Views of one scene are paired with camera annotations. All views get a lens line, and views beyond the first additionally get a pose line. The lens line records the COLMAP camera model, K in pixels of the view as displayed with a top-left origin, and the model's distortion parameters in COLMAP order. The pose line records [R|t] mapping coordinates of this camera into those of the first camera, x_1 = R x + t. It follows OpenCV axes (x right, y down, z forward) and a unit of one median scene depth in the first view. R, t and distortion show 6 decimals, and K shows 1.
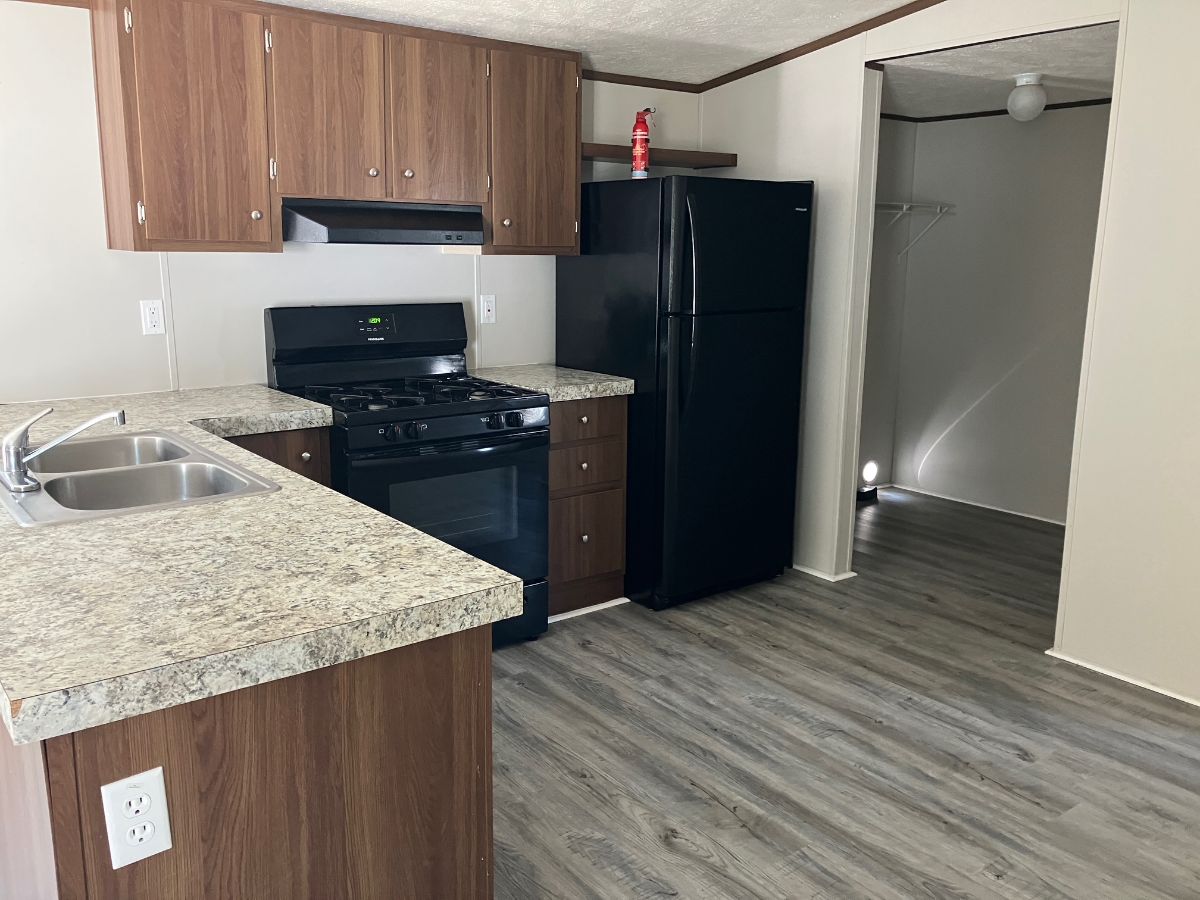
lens RADIAL K [[992.9, 0, 597.4], [0, 992.9, 448.2], [0, 0, 1]] dist [0.003774, -0.010302]
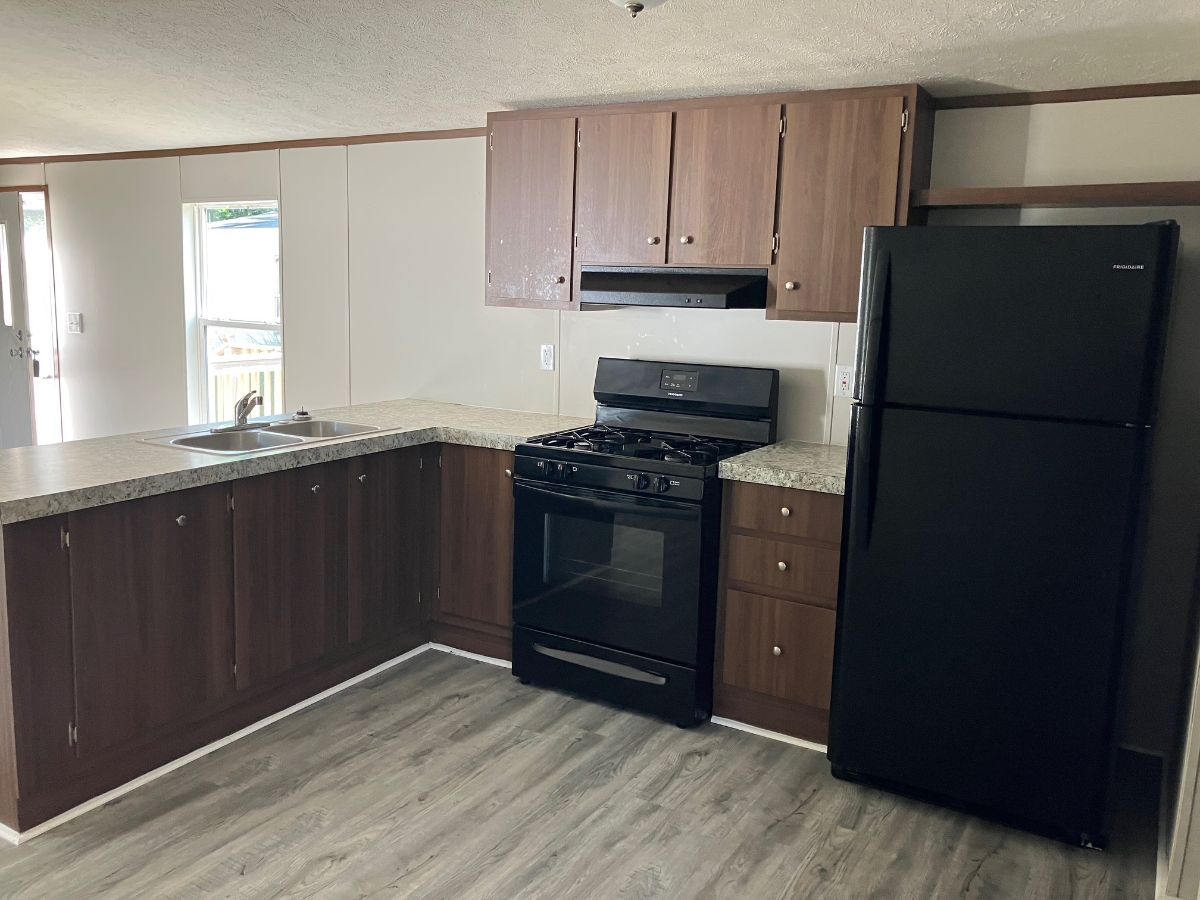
lens RADIAL K [[992.9, 0, 597.7], [0, 992.9, 448.2], [0, 0, 1]] dist [0.003774, -0.010302]
pose [[0.368381, 0.144111, -0.918437, 0.737390], [-0.219957, 0.973374, 0.064508, -0.106266], [0.903280, 0.178254, 0.390271, 0.531364]]
